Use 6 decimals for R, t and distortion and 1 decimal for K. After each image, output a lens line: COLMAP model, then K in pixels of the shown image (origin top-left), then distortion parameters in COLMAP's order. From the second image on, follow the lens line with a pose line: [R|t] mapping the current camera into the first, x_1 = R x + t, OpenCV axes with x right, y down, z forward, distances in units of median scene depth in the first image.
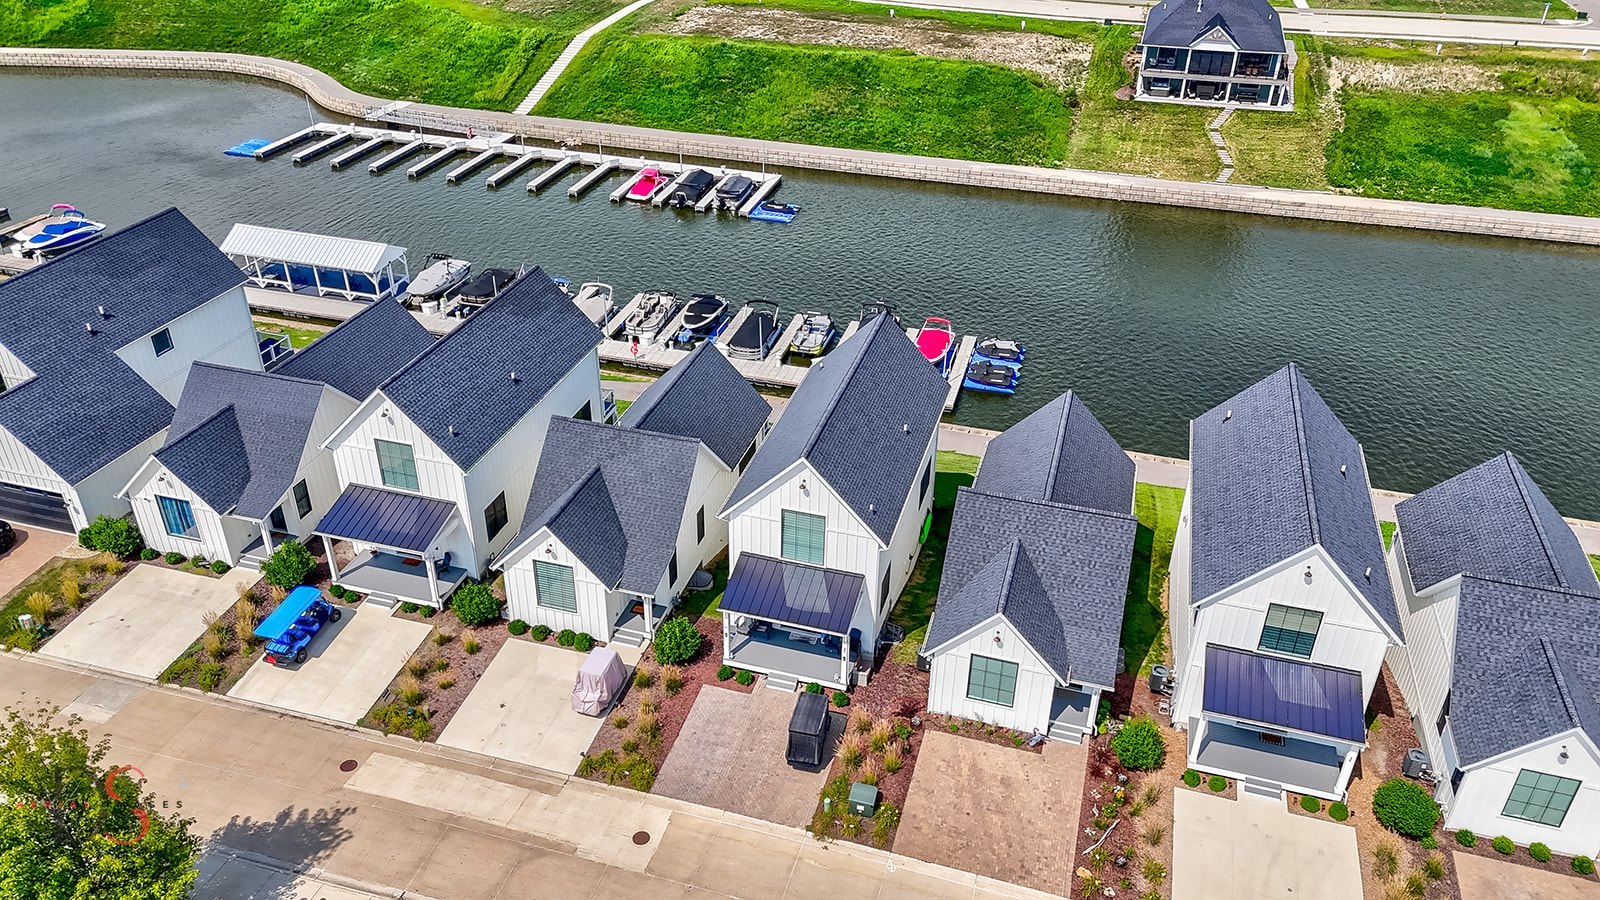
lens RADIAL K [[1173.0, 0, 803.2], [0, 1173.0, 449.3], [0, 0, 1]] dist [0.059057, 0.000495]
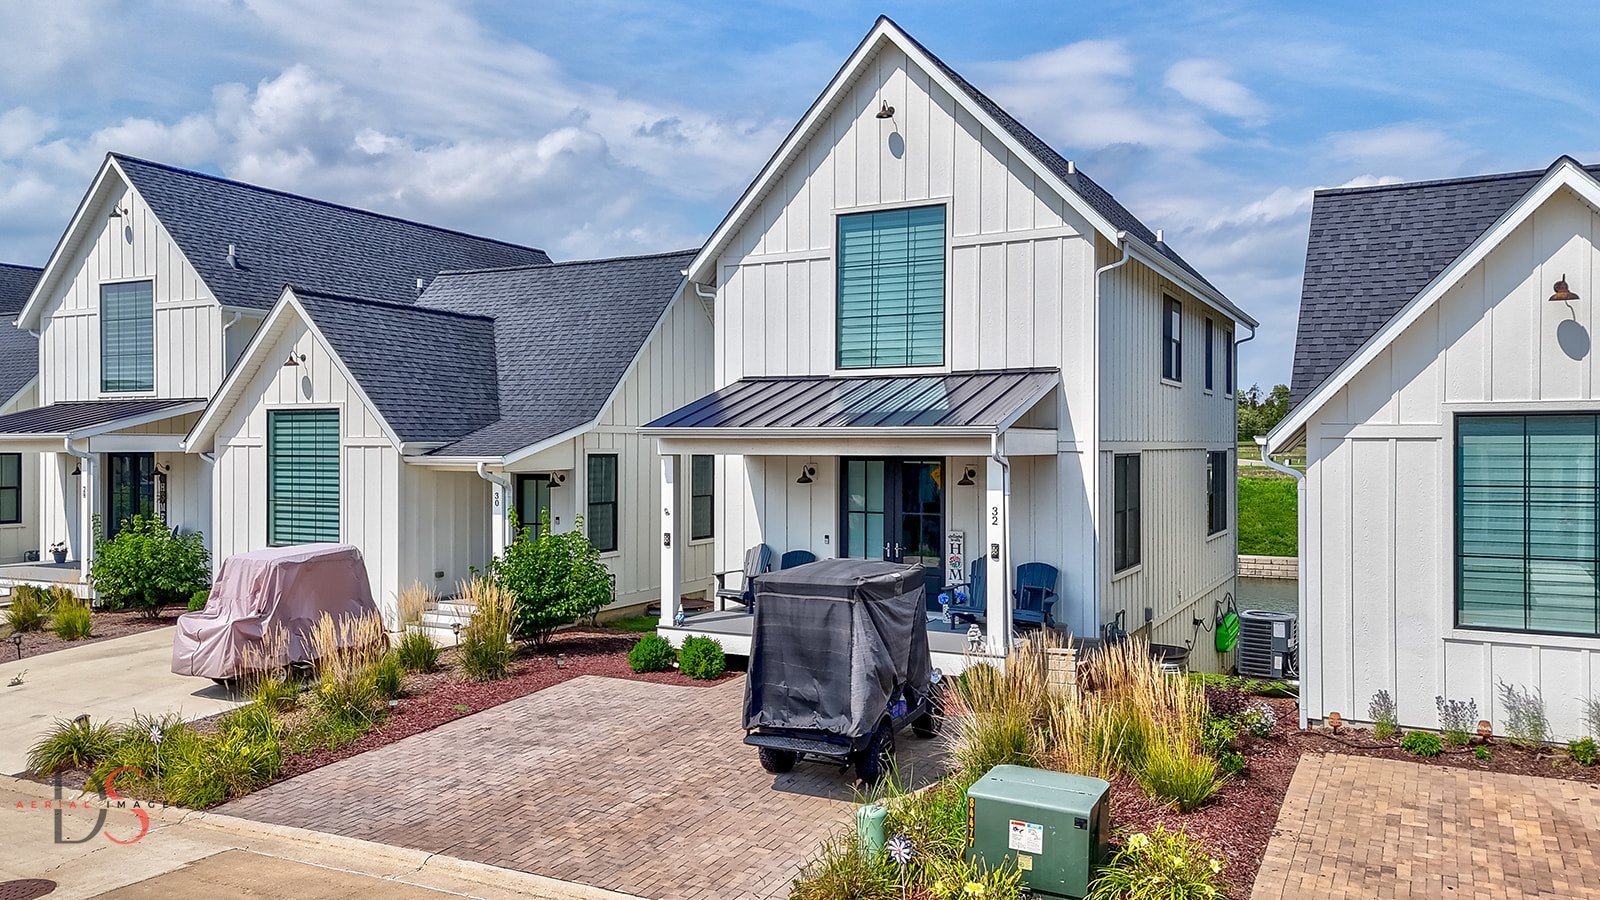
lens RADIAL K [[1173.0, 0, 794.5], [0, 1173.0, 448.2], [0, 0, 1]] dist [0.059057, 0.000495]
pose [[0.979476, -0.009578, -0.201331, 0.048705], [-0.097412, 0.851974, -0.514442, 0.337986], [0.176456, 0.523496, 0.833556, 0.745219]]
